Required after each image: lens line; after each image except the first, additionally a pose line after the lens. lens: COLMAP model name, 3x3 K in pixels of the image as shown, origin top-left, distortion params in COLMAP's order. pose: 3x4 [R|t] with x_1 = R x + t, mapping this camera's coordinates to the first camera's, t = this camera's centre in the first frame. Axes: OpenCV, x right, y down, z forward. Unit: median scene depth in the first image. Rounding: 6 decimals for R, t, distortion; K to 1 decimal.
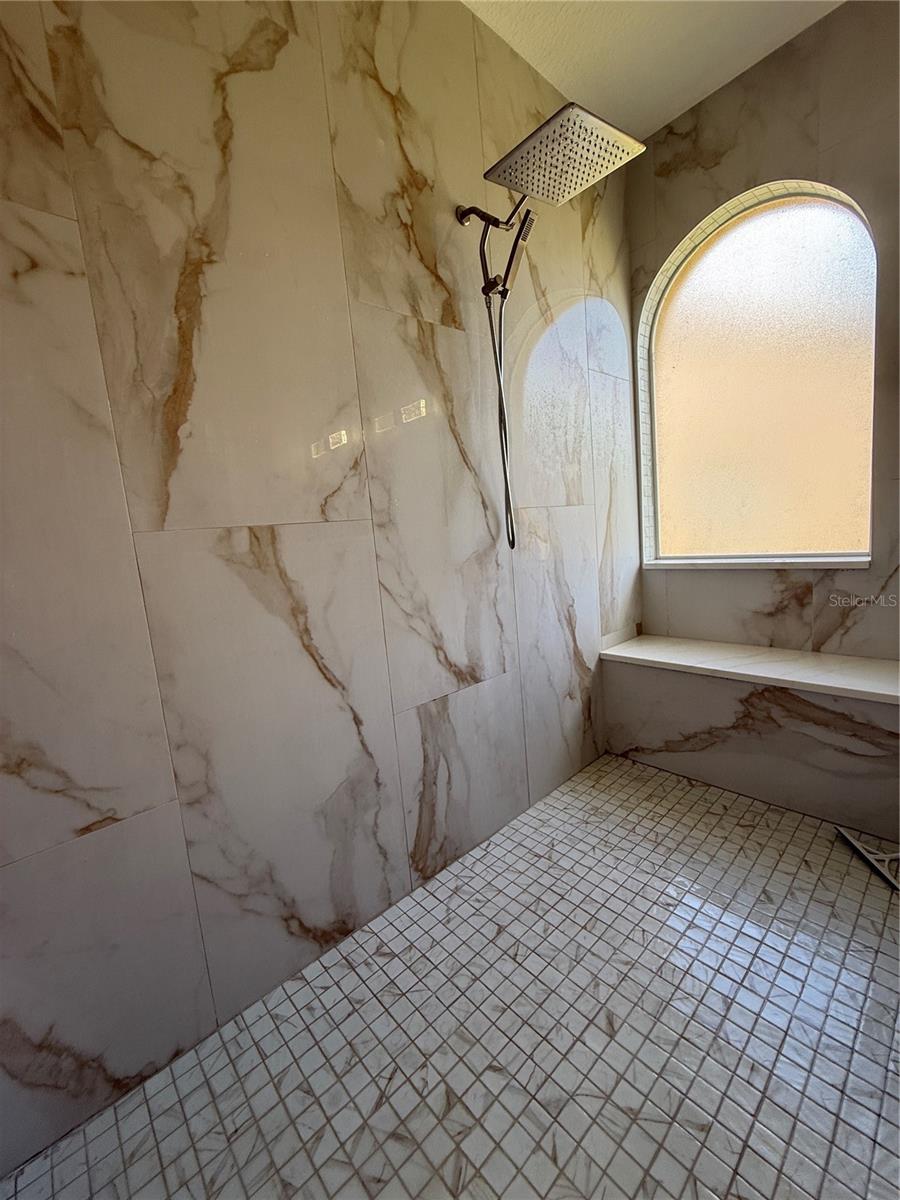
lens RADIAL K [[481.6, 0, 451.6], [0, 481.6, 597.8], [0, 0, 1]] dist [0.001216, -0.000188]
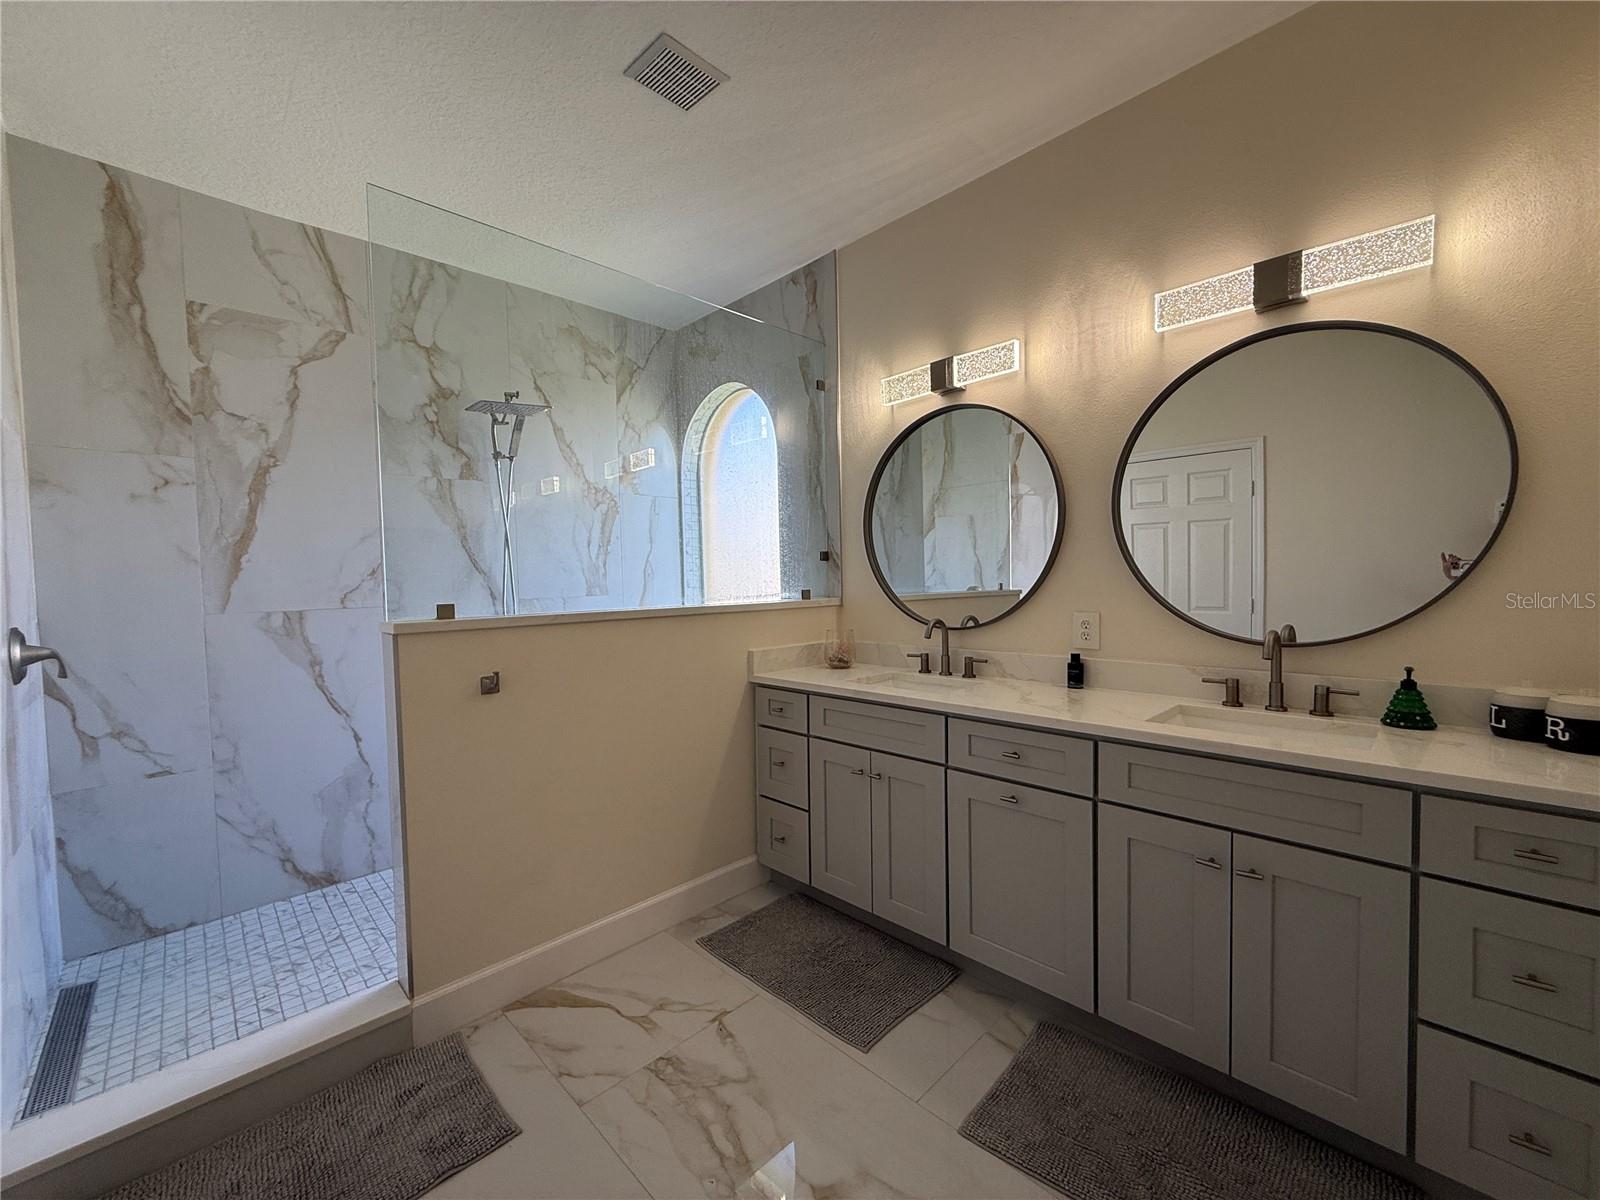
lens RADIAL K [[642.1, 0, 798.7], [0, 642.1, 603.6], [0, 0, 1]] dist [0.001216, -0.000188]
pose [[0.997467, 0.058561, 0.040364, 1.338086], [-0.054261, 0.993463, -0.100439, -0.047280], [-0.045982, 0.097994, 0.994124, -1.380939]]
